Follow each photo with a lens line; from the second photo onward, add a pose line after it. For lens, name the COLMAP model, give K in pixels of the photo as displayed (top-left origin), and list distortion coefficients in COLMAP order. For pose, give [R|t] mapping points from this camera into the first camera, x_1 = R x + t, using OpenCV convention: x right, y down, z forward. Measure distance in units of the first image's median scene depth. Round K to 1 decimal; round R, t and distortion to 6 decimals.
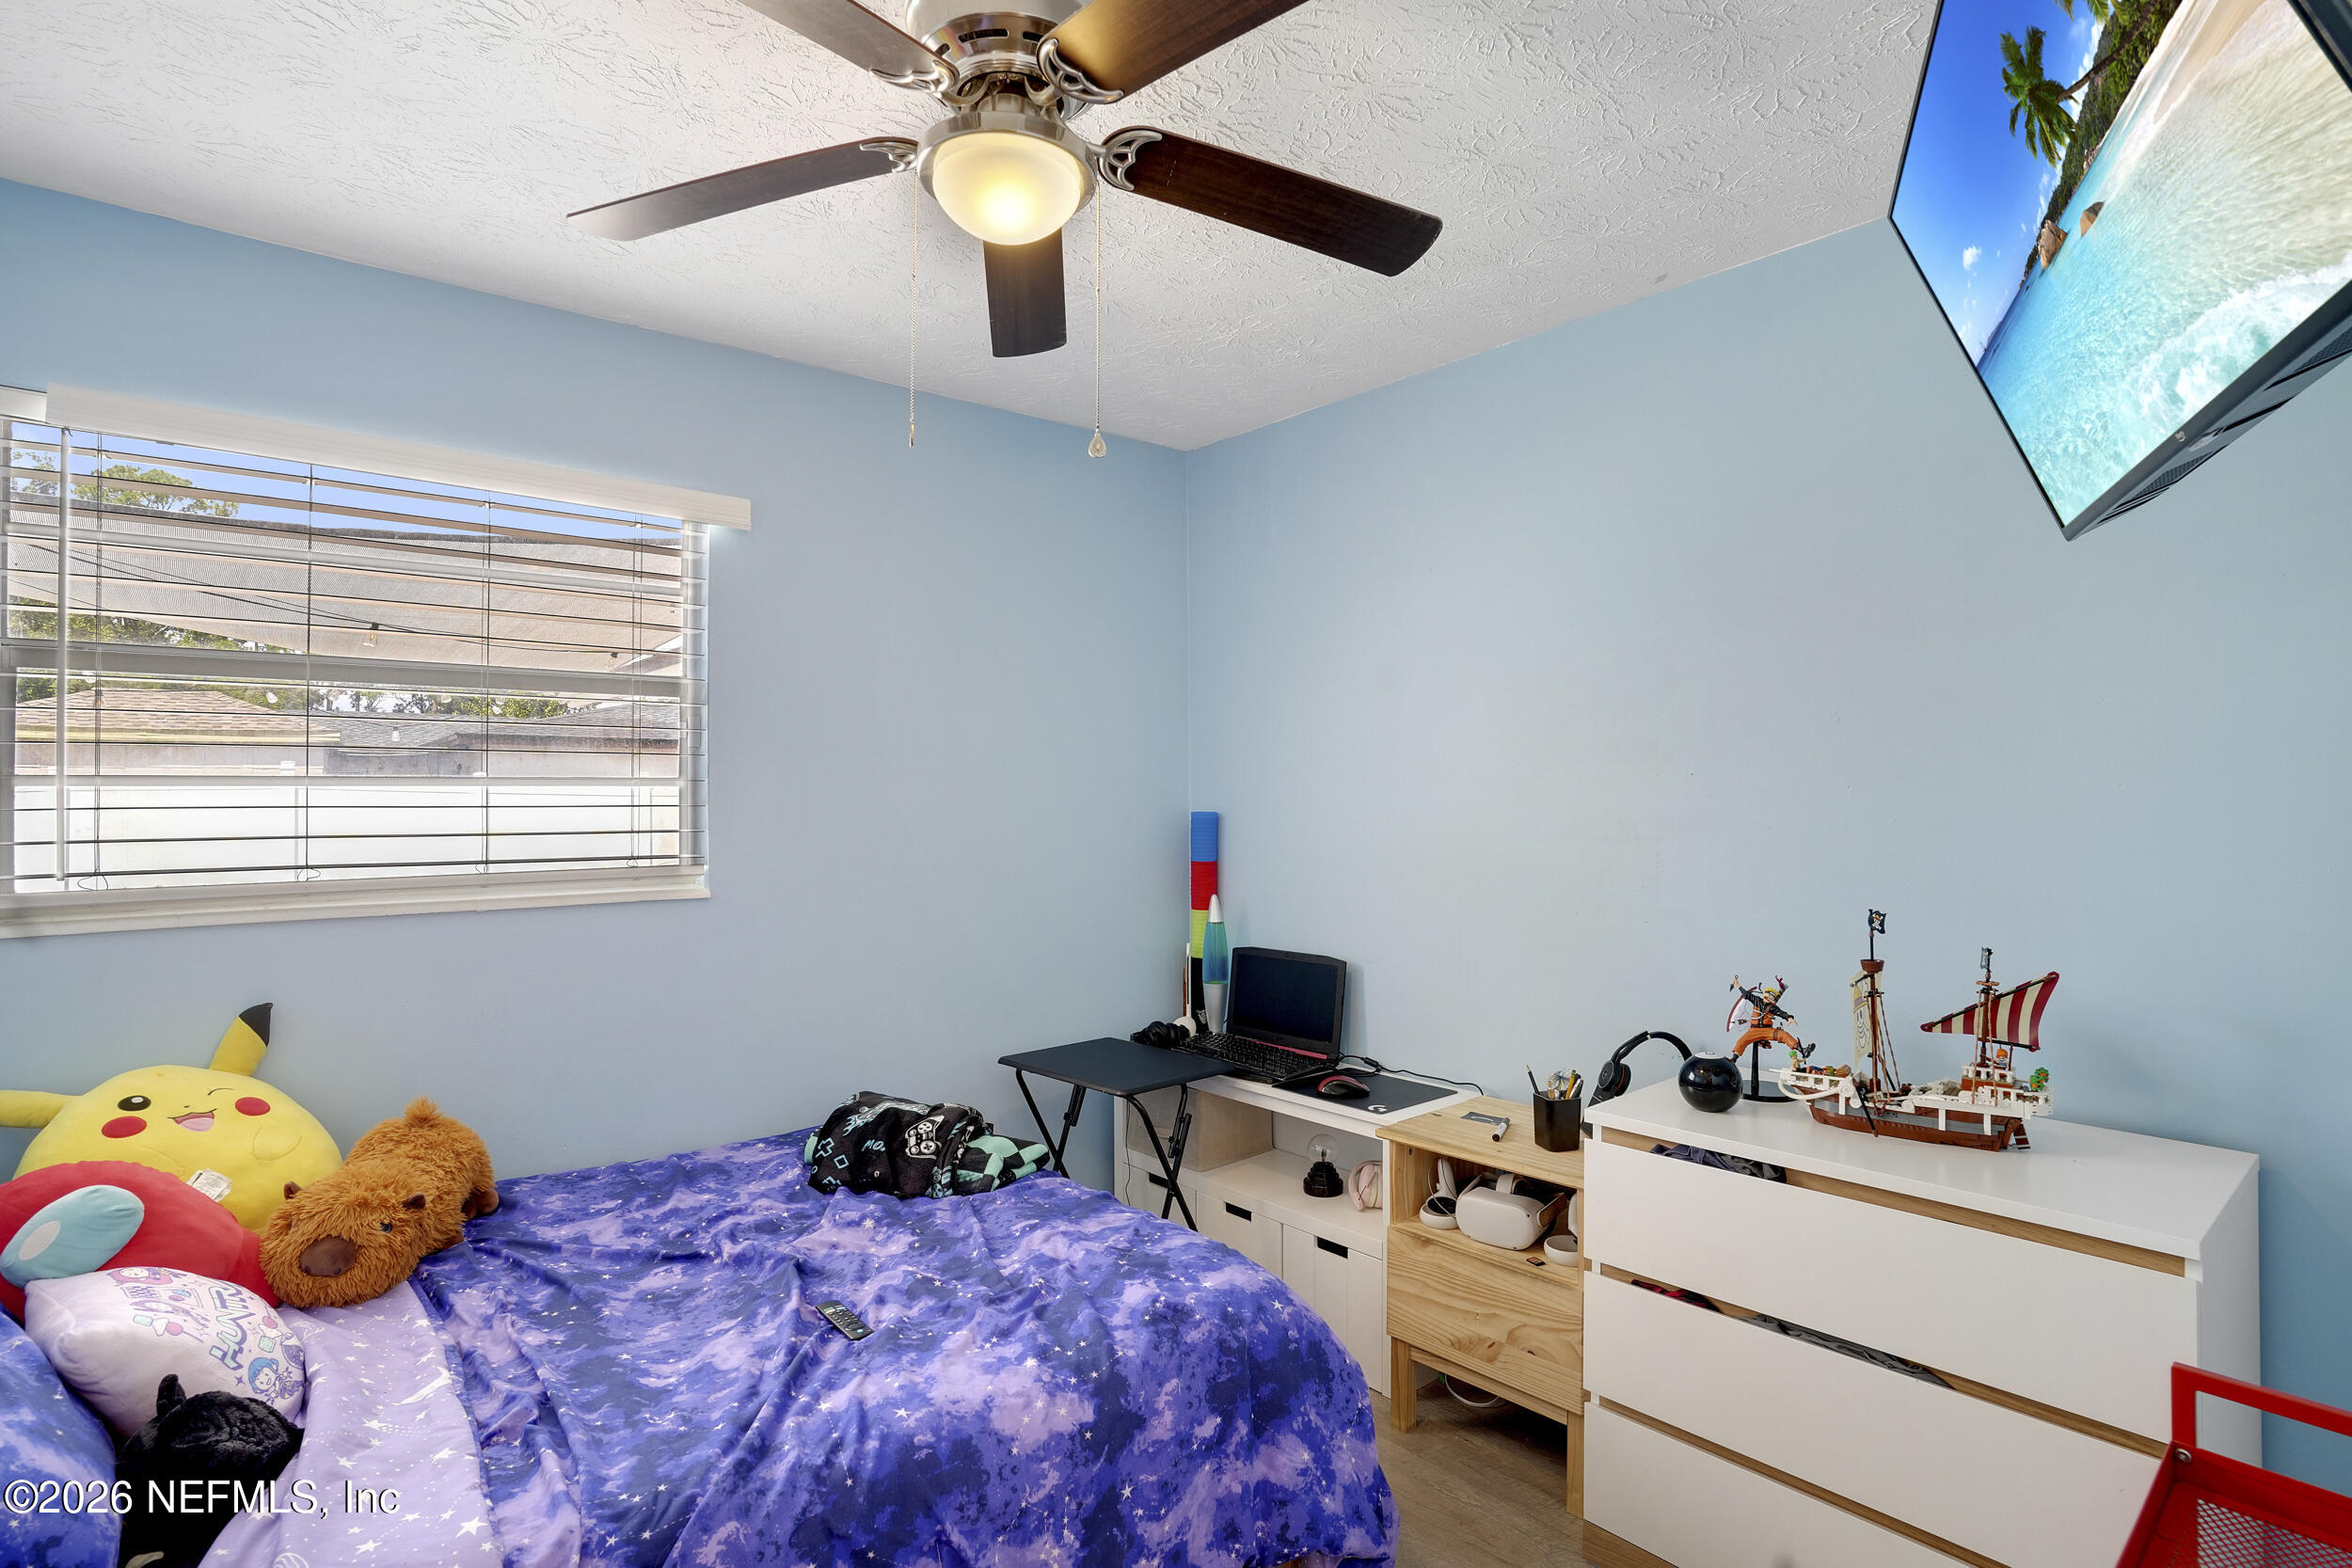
lens RADIAL K [[1172.7, 0, 1178.7], [0, 1172.7, 777.3], [0, 0, 1]] dist [-0.064163, 0.022544]
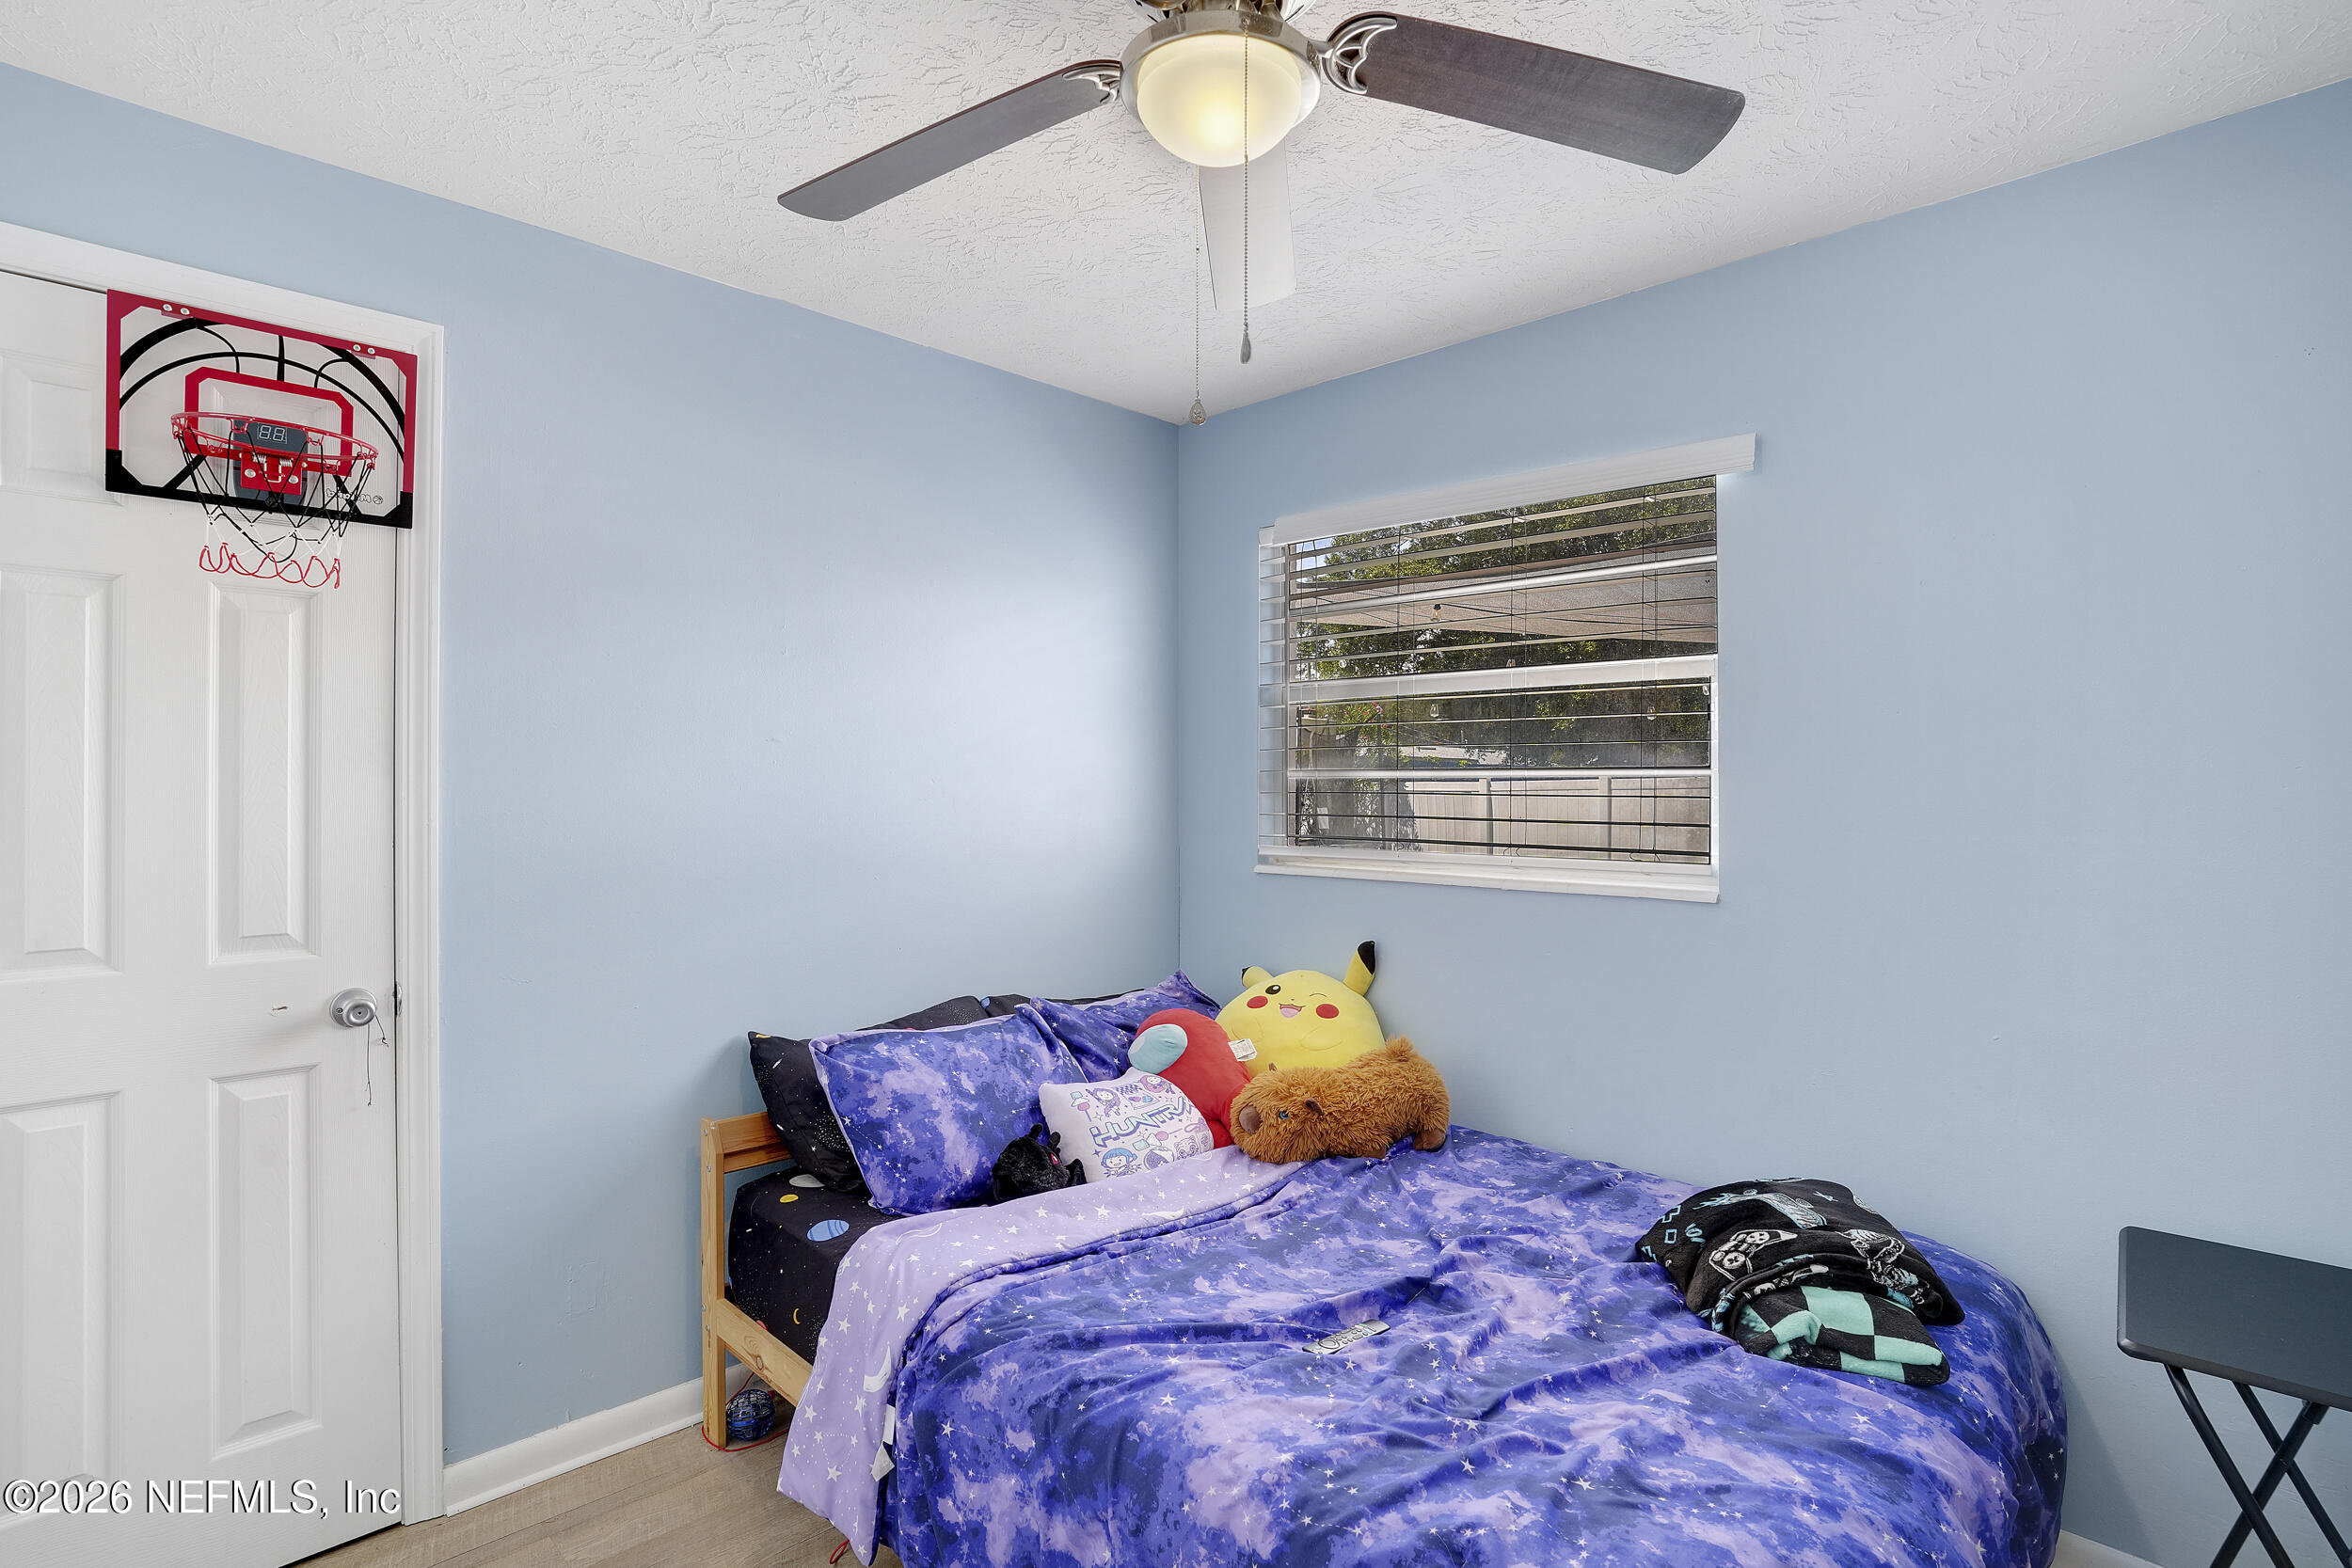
lens RADIAL K [[1172.7, 0, 1178.7], [0, 1172.7, 777.3], [0, 0, 1]] dist [-0.064163, 0.022544]
pose [[0.077560, -0.007682, -0.996958, 0.677732], [0.009966, 0.999926, -0.006930, 0.018319], [0.996938, -0.009398, 0.077631, 0.833869]]
